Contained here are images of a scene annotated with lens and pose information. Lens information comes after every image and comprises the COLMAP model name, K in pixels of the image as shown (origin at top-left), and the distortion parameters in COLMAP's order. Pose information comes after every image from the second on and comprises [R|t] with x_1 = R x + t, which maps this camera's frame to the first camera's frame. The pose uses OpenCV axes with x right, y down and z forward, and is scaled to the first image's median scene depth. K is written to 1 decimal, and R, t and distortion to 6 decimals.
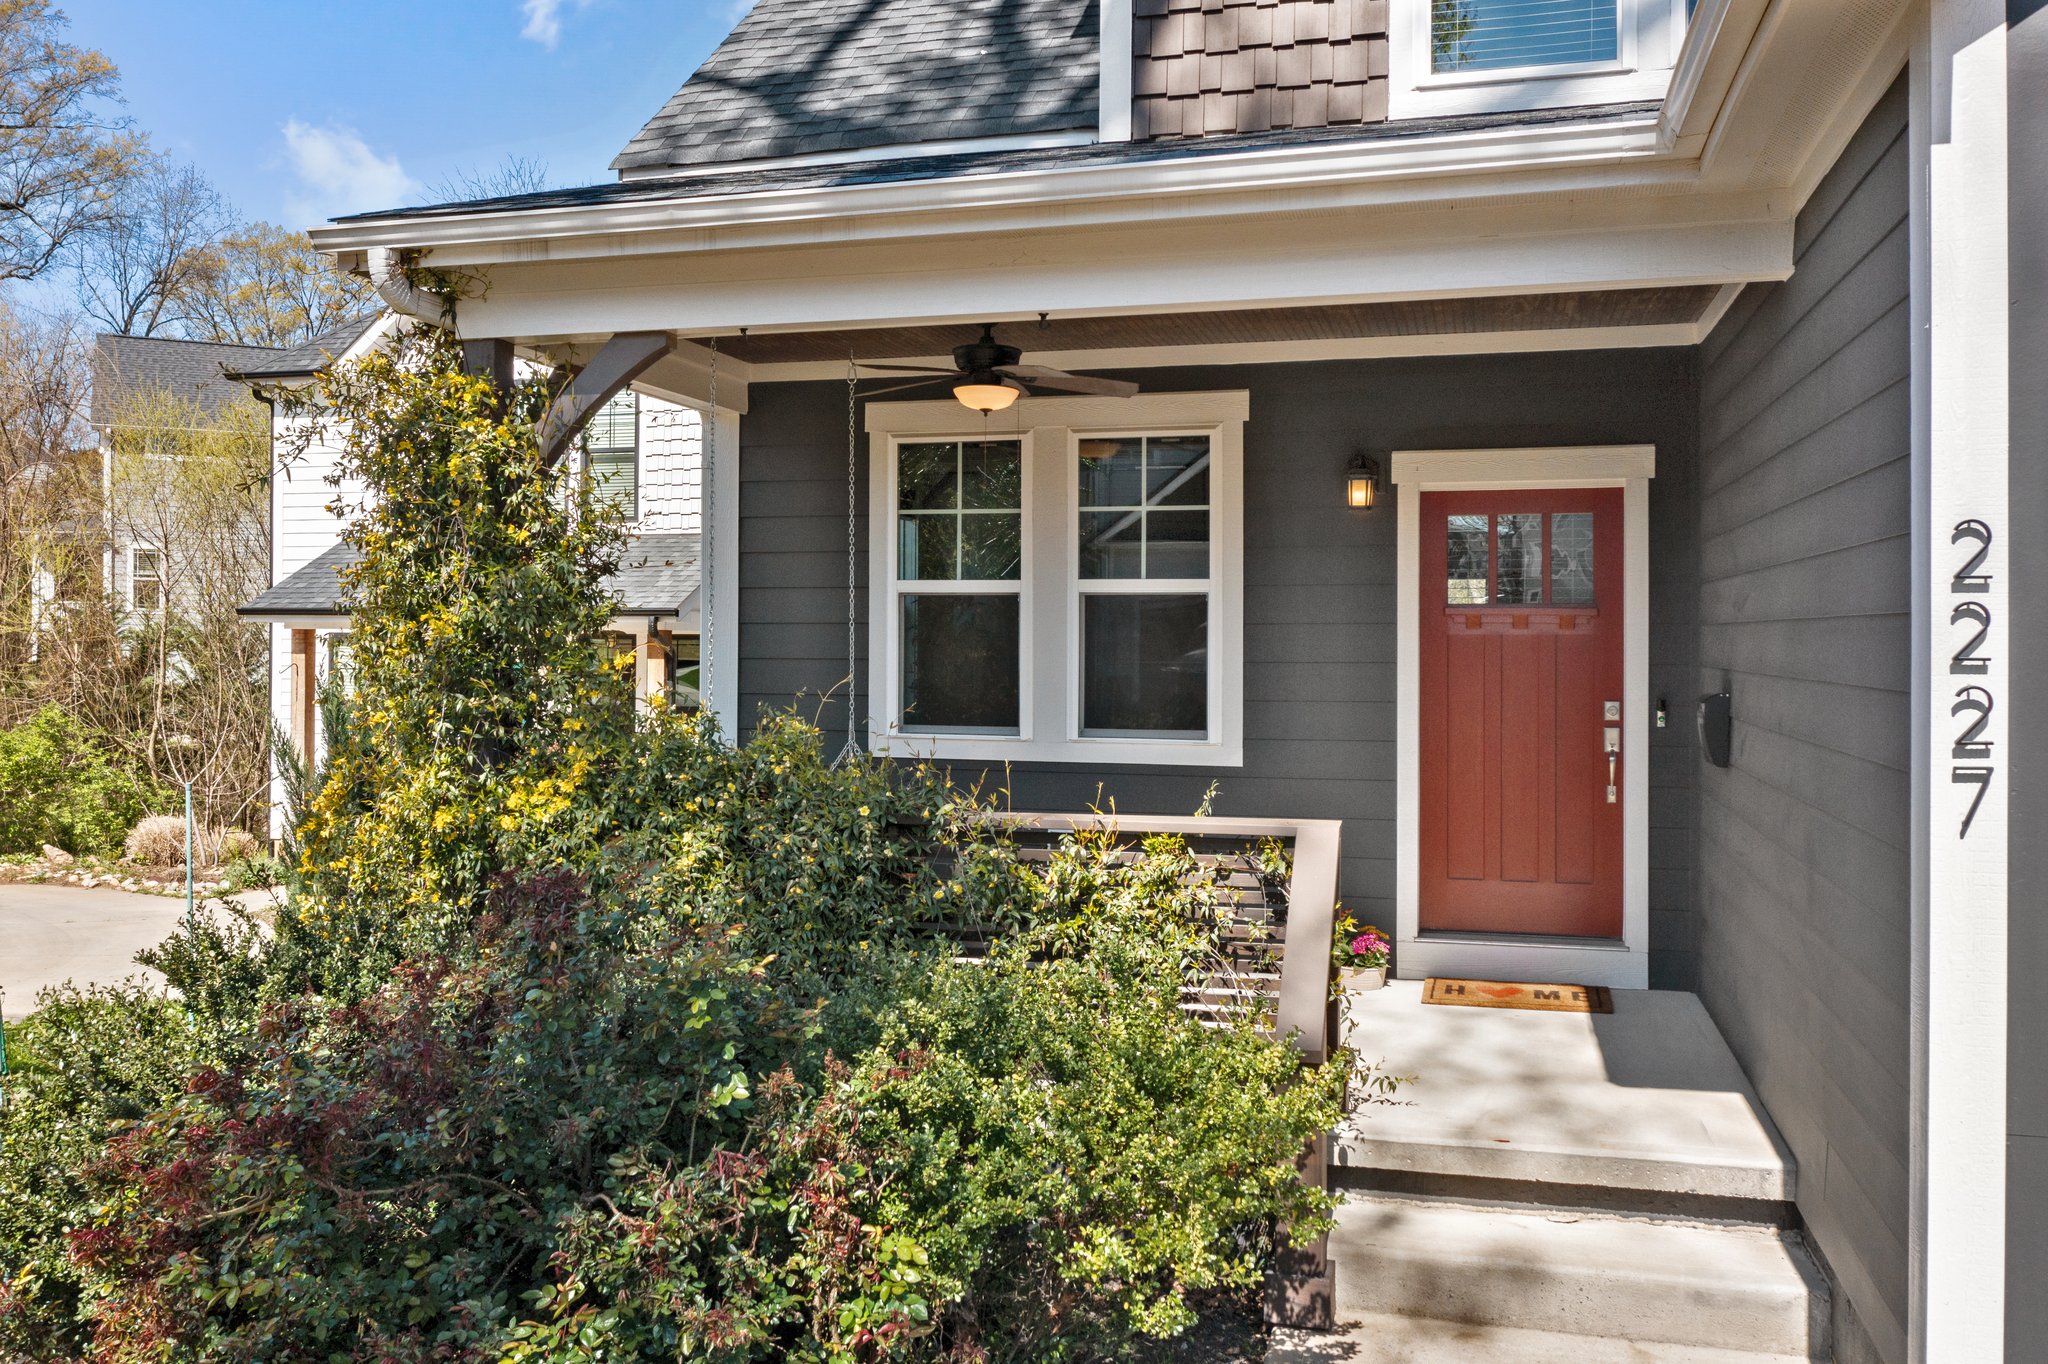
lens RADIAL K [[1665.5, 0, 1021.4], [0, 1665.5, 622.6], [0, 0, 1]] dist [-0.012732, 0.001747]
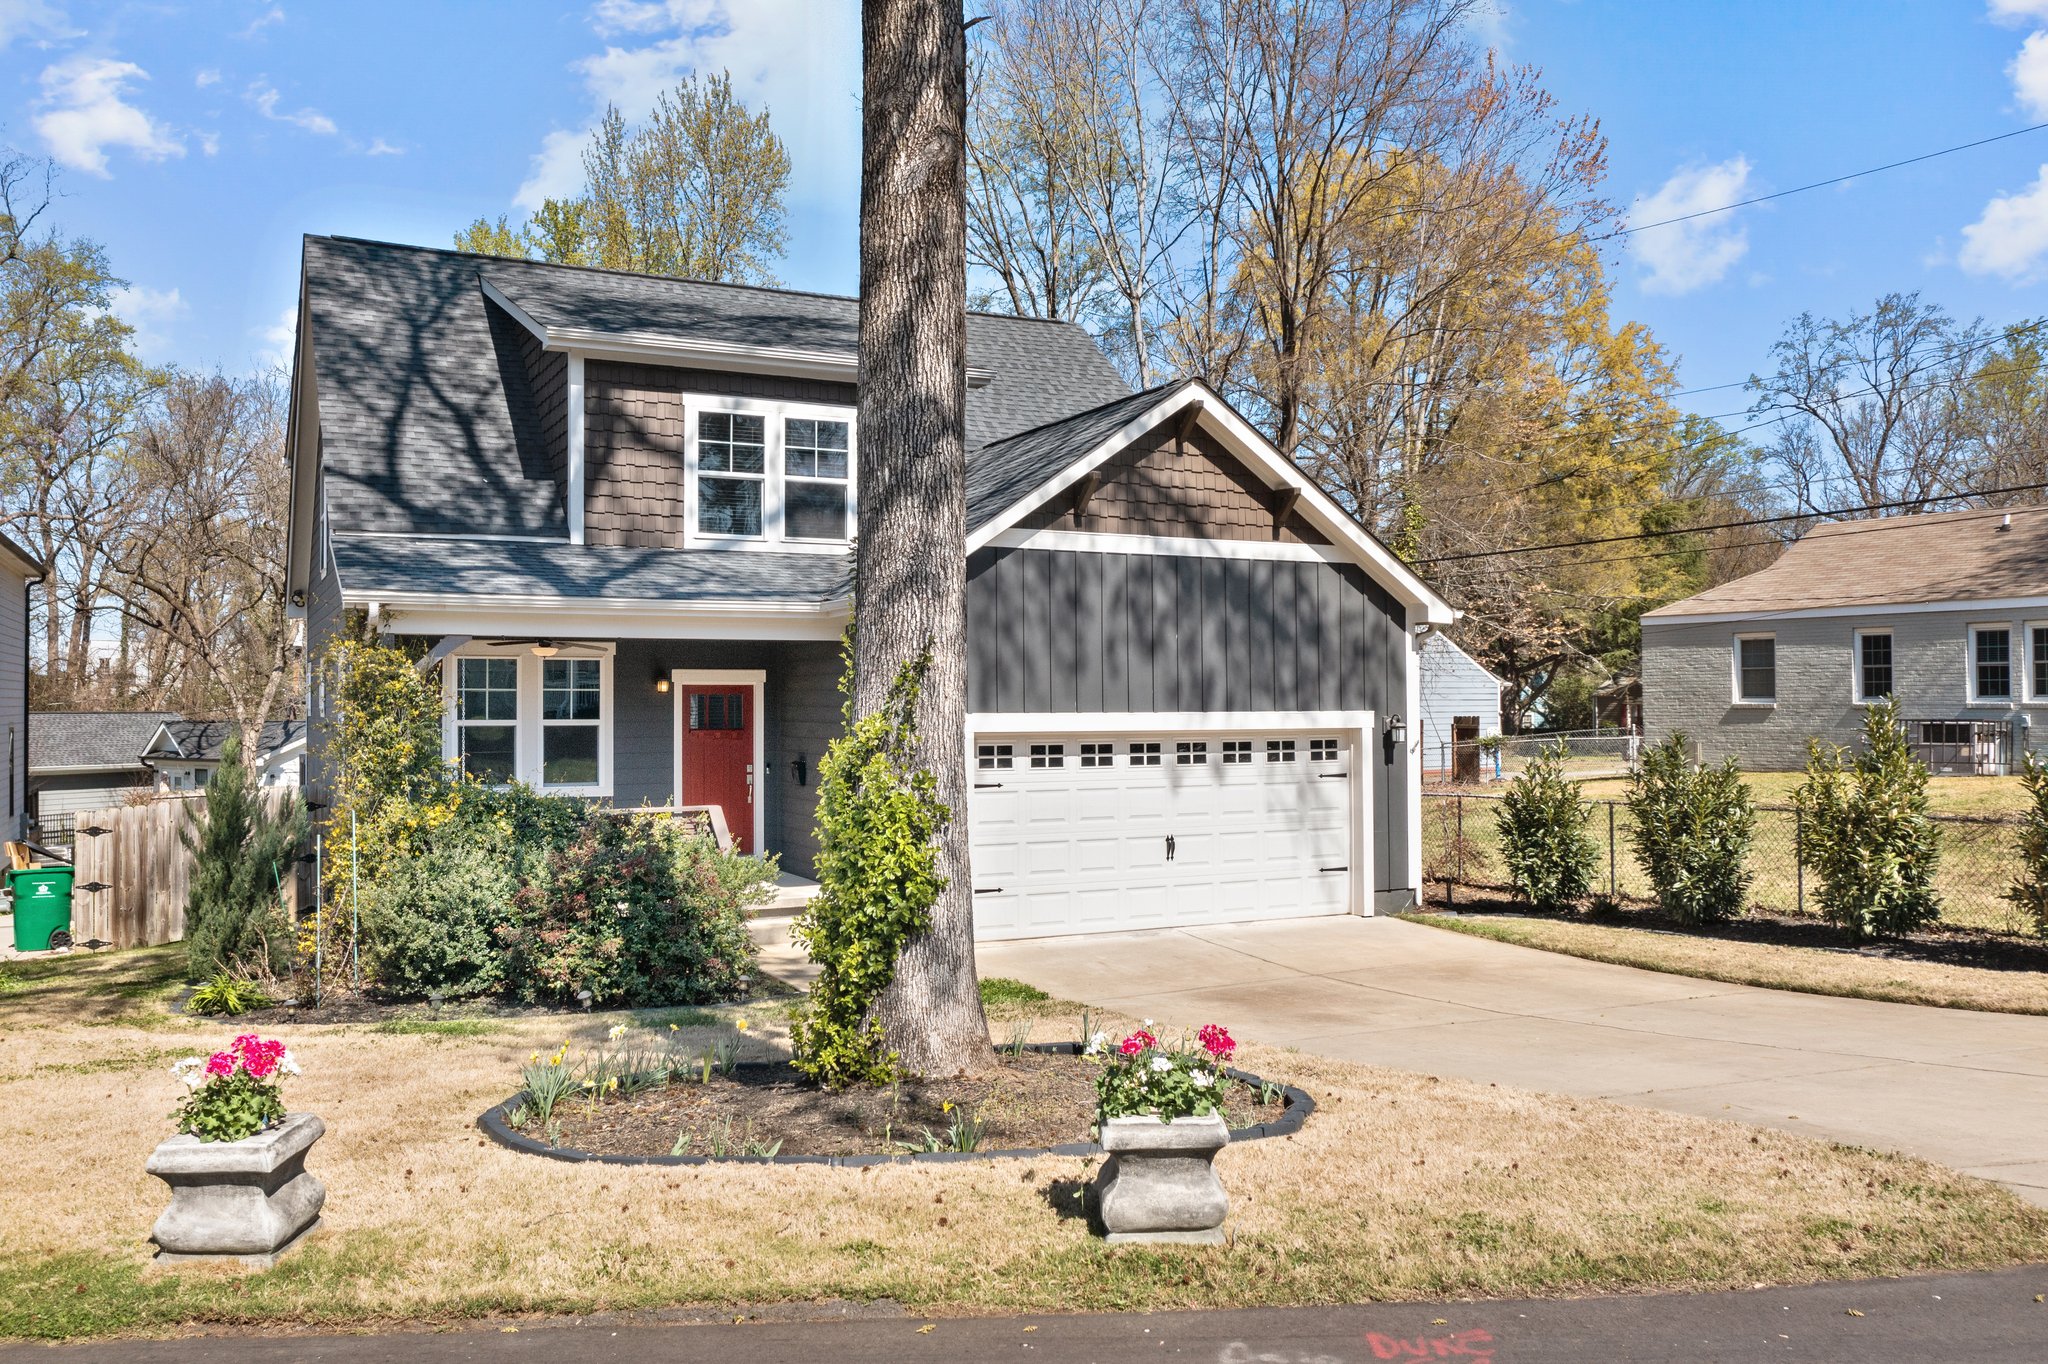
lens RADIAL K [[1629.4, 0, 1029.1], [0, 1629.4, 649.6], [0, 0, 1]] dist [-0.016210, 0.003830]
pose [[0.741775, 0.016991, 0.670434, -1.021305], [-0.000621, 0.999696, -0.024648, -0.069982], [-0.670649, 0.017866, 0.741560, -1.191097]]
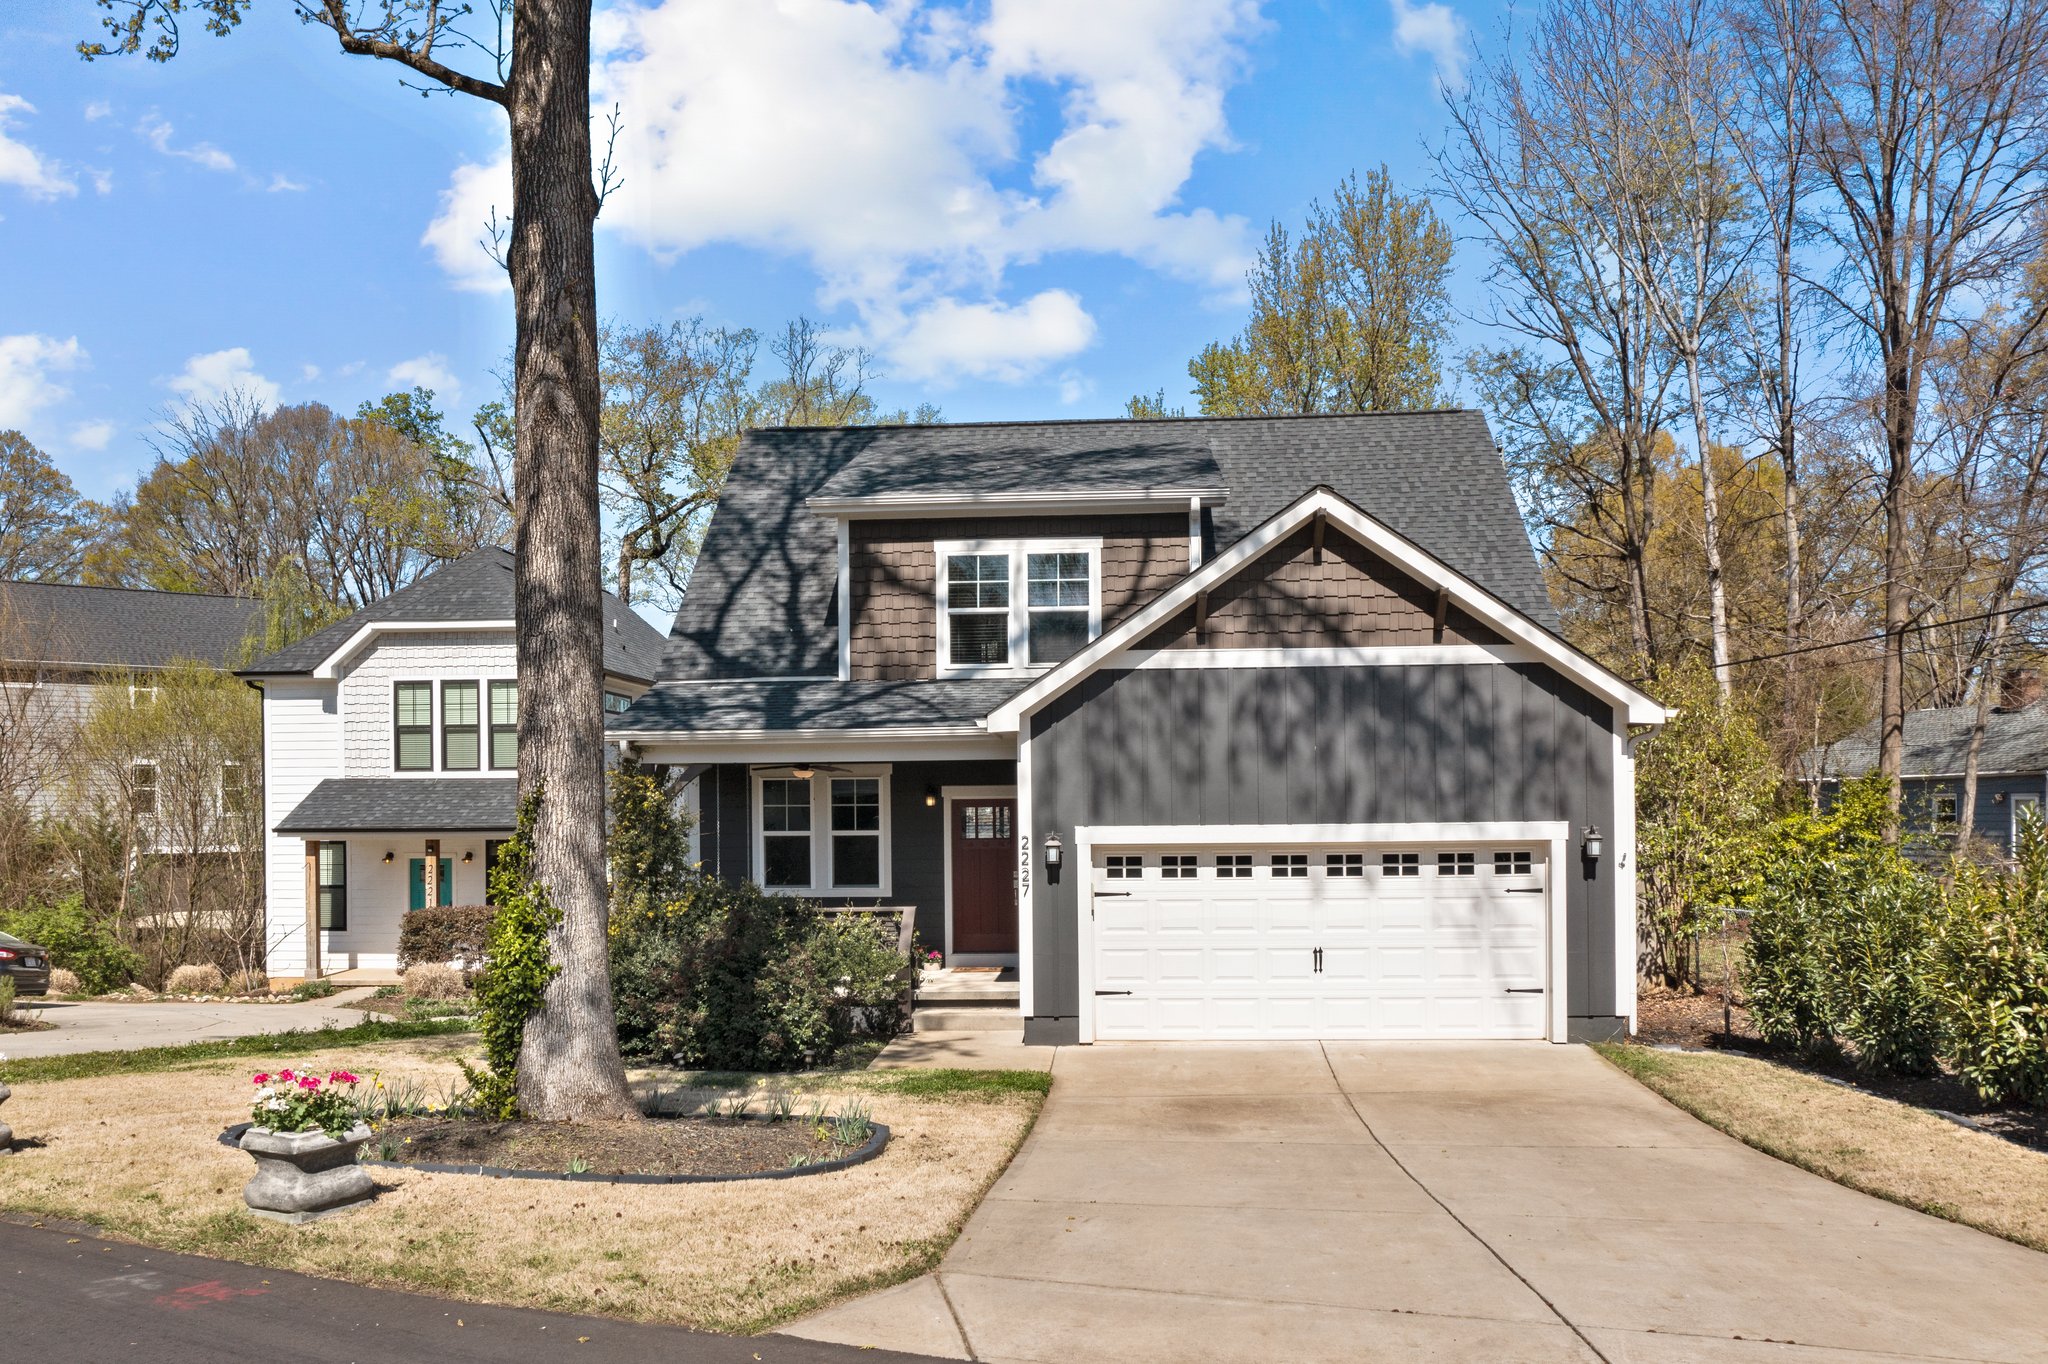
lens RADIAL K [[1672.0, 0, 1038.7], [0, 1672.0, 790.2], [0, 0, 1]] dist [-0.013865, 0.007276]
pose [[0.978759, -0.011095, 0.204715, -0.201391], [0.011861, 0.999926, -0.002517, -0.084023], [-0.204672, 0.004891, 0.978818, -1.825285]]
